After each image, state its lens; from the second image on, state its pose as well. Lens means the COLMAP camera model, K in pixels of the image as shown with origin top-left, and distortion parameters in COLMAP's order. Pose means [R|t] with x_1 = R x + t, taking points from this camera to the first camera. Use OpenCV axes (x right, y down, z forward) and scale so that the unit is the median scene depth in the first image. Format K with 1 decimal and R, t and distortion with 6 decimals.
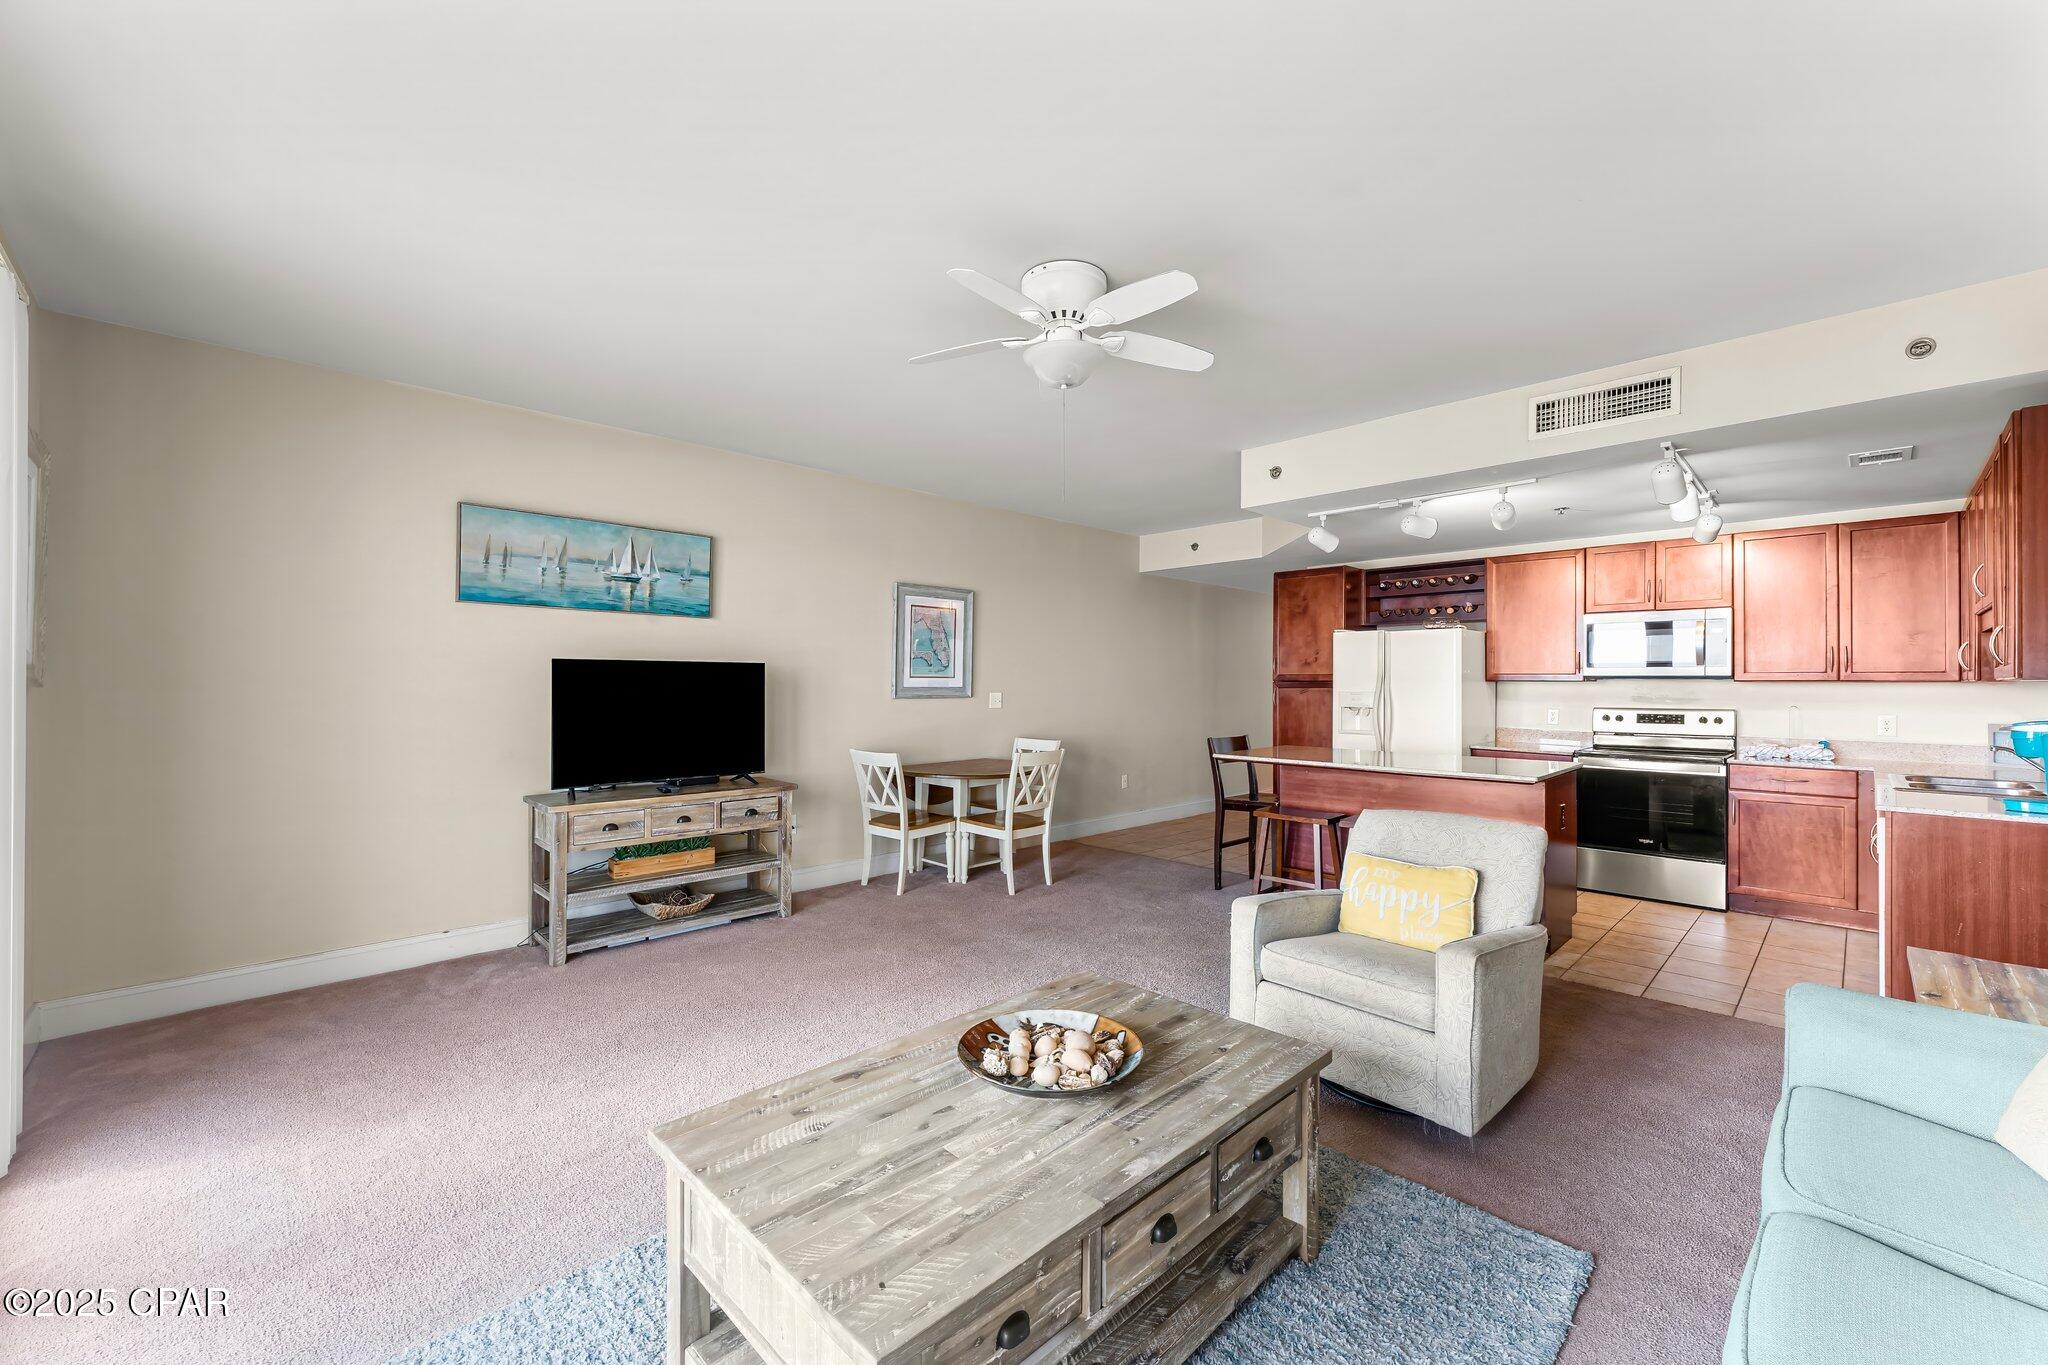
lens RADIAL K [[825.0, 0, 1030.3], [0, 825.0, 683.2], [0, 0, 1]] dist [-0.001451, 0.000354]
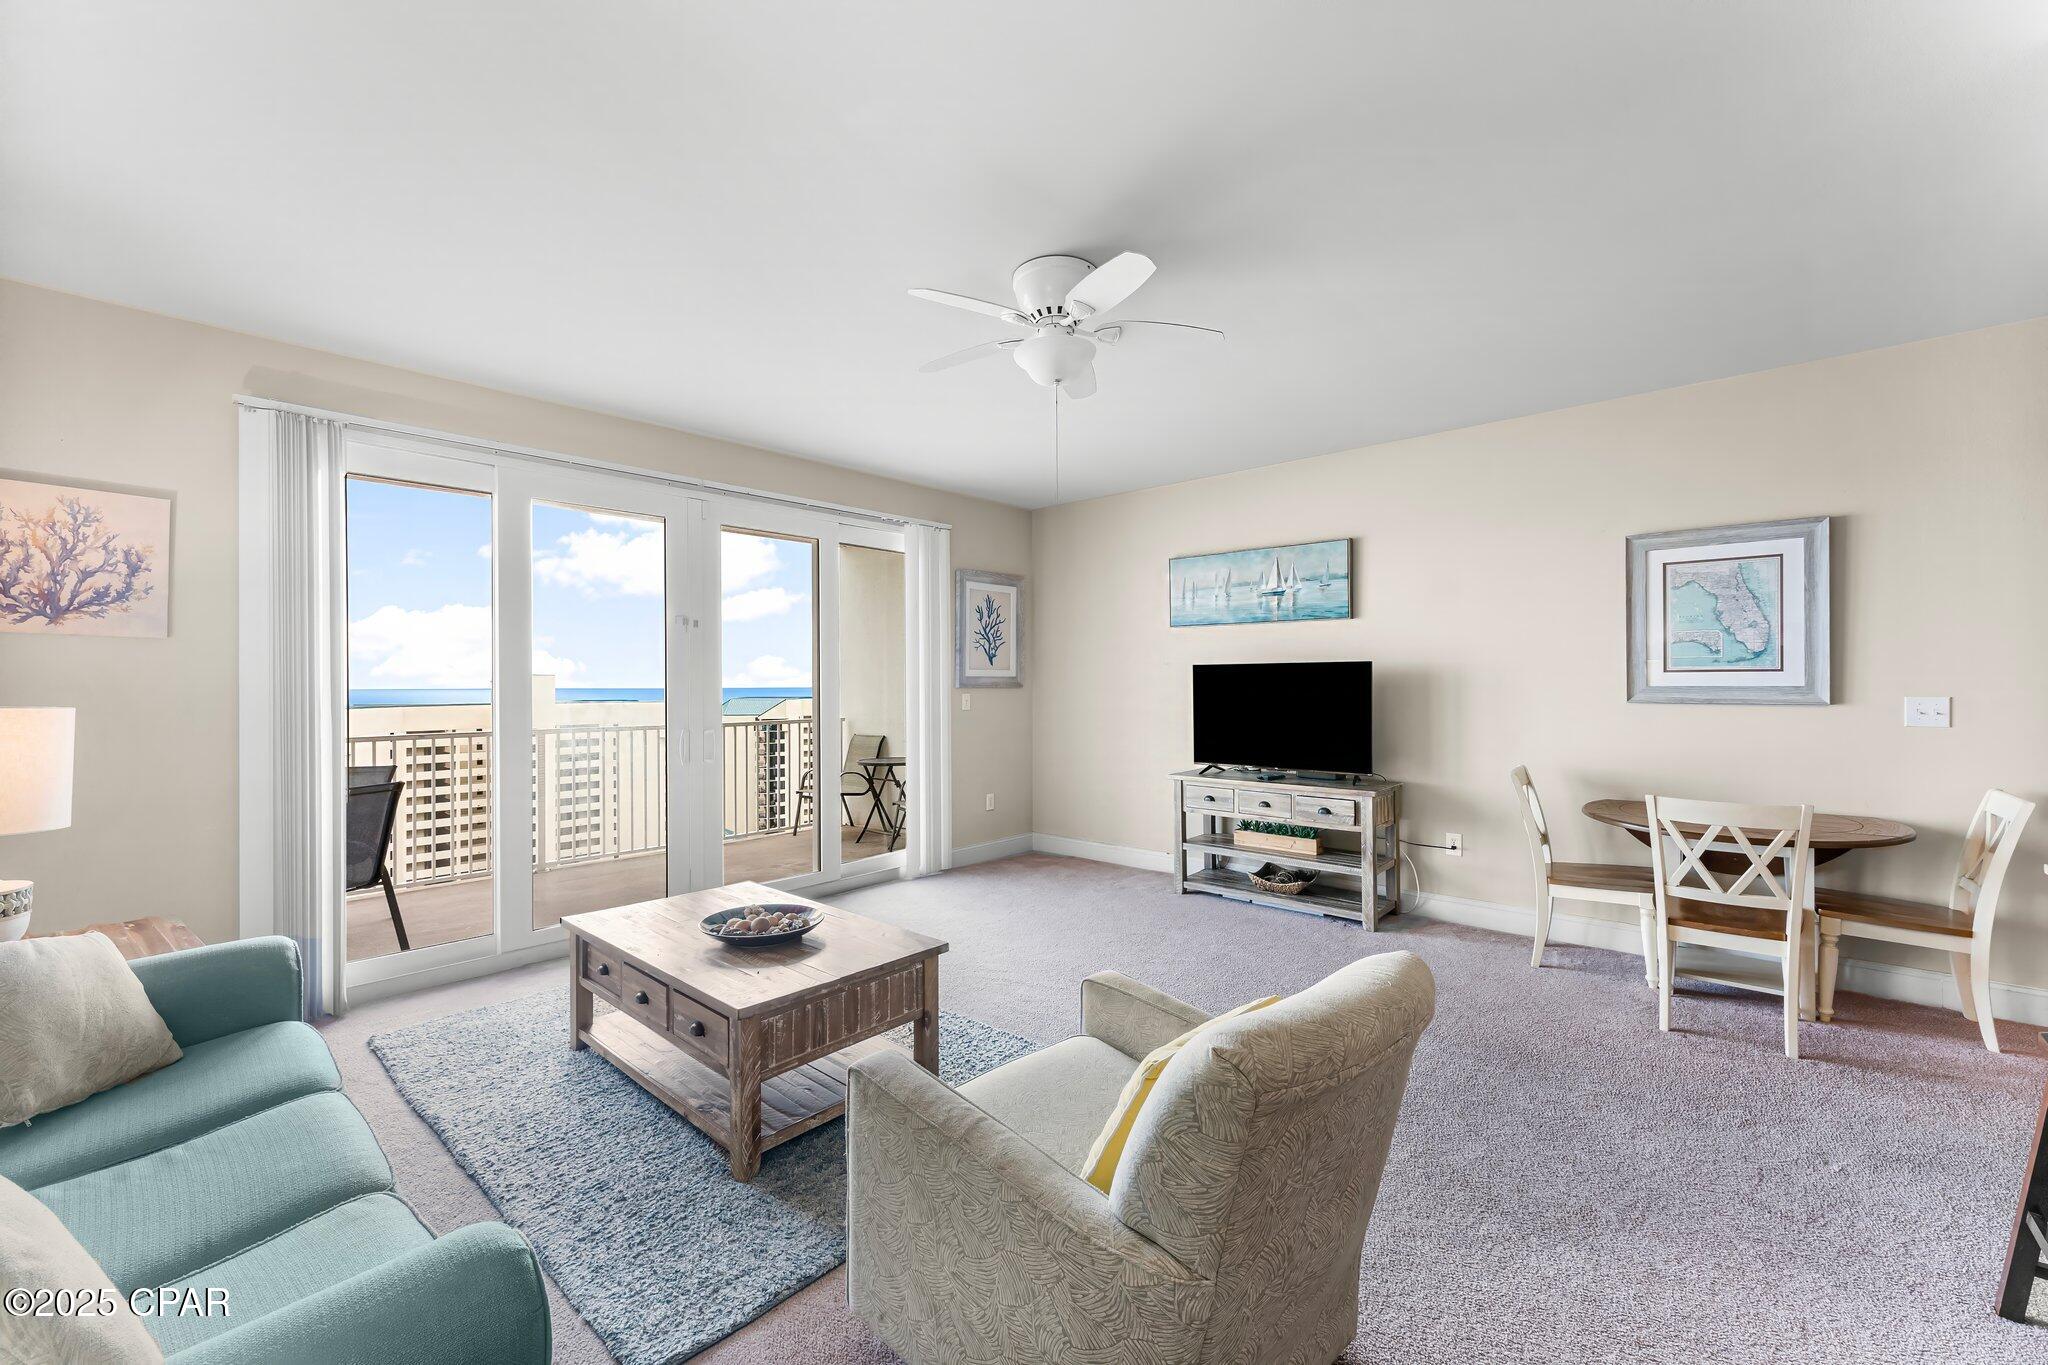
lens RADIAL K [[825.0, 0, 1002.4], [0, 825.0, 688.8], [0, 0, 1]] dist [-0.001451, 0.000354]
pose [[0.039274, 0.003489, -0.999222, 0.578822], [0.006120, 0.999974, 0.003732, 0.001044], [0.999210, -0.006262, 0.039252, 0.504740]]
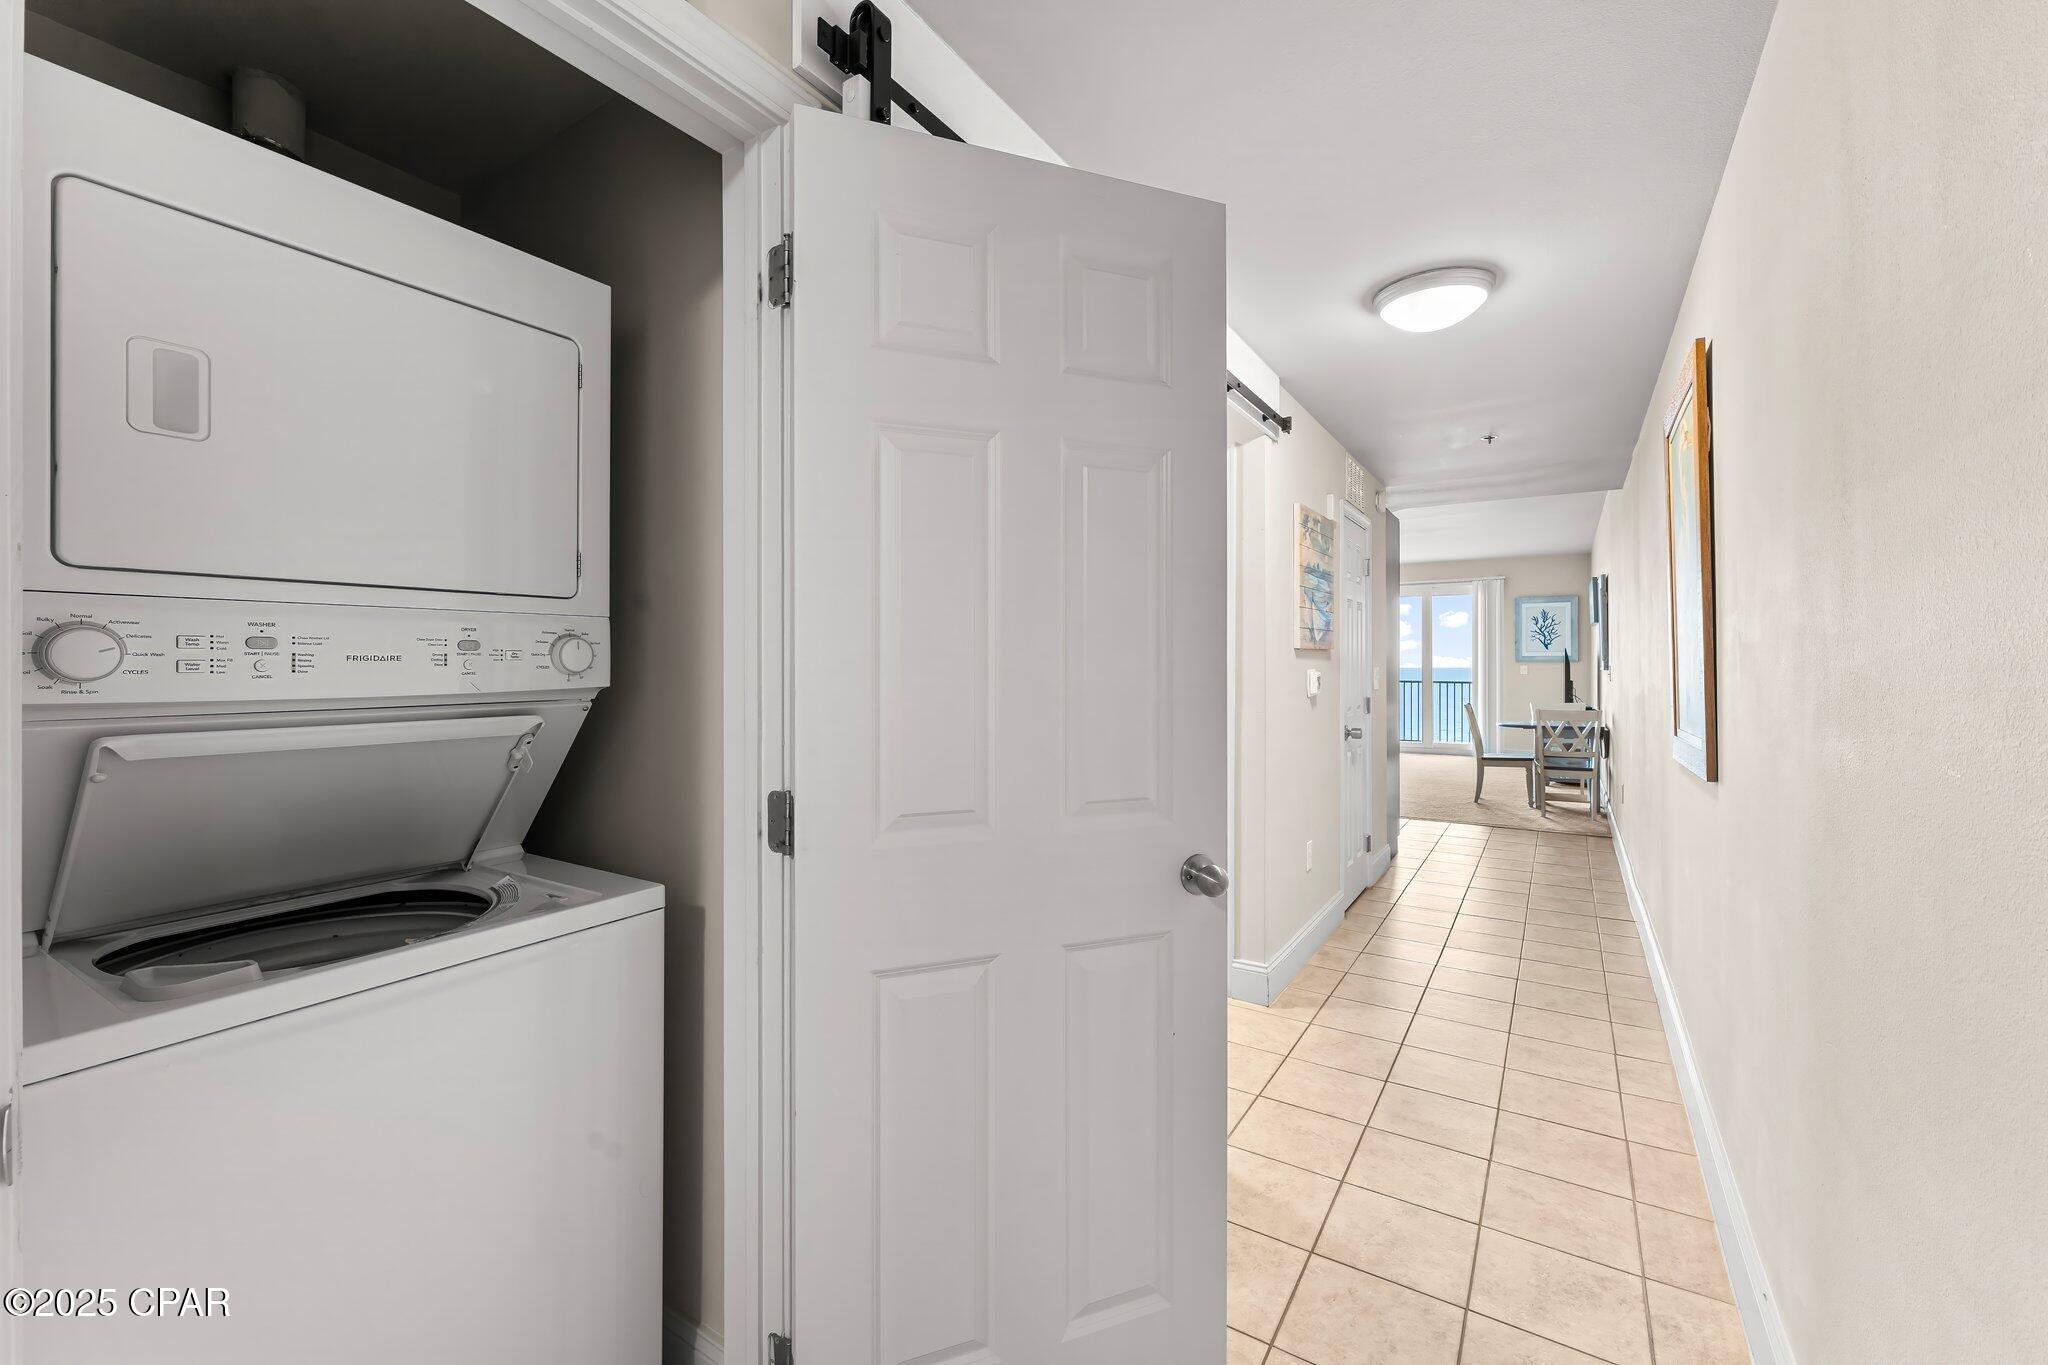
lens RADIAL K [[825.0, 0, 1037.8], [0, 825.0, 665.1], [0, 0, 1]] dist [-0.001451, 0.000354]
pose [[-0.976762, 0.001016, -0.214322, 1.112518], [0.001916, 0.999990, -0.003995, 0.017829], [0.214316, -0.004313, -0.976755, 2.371561]]
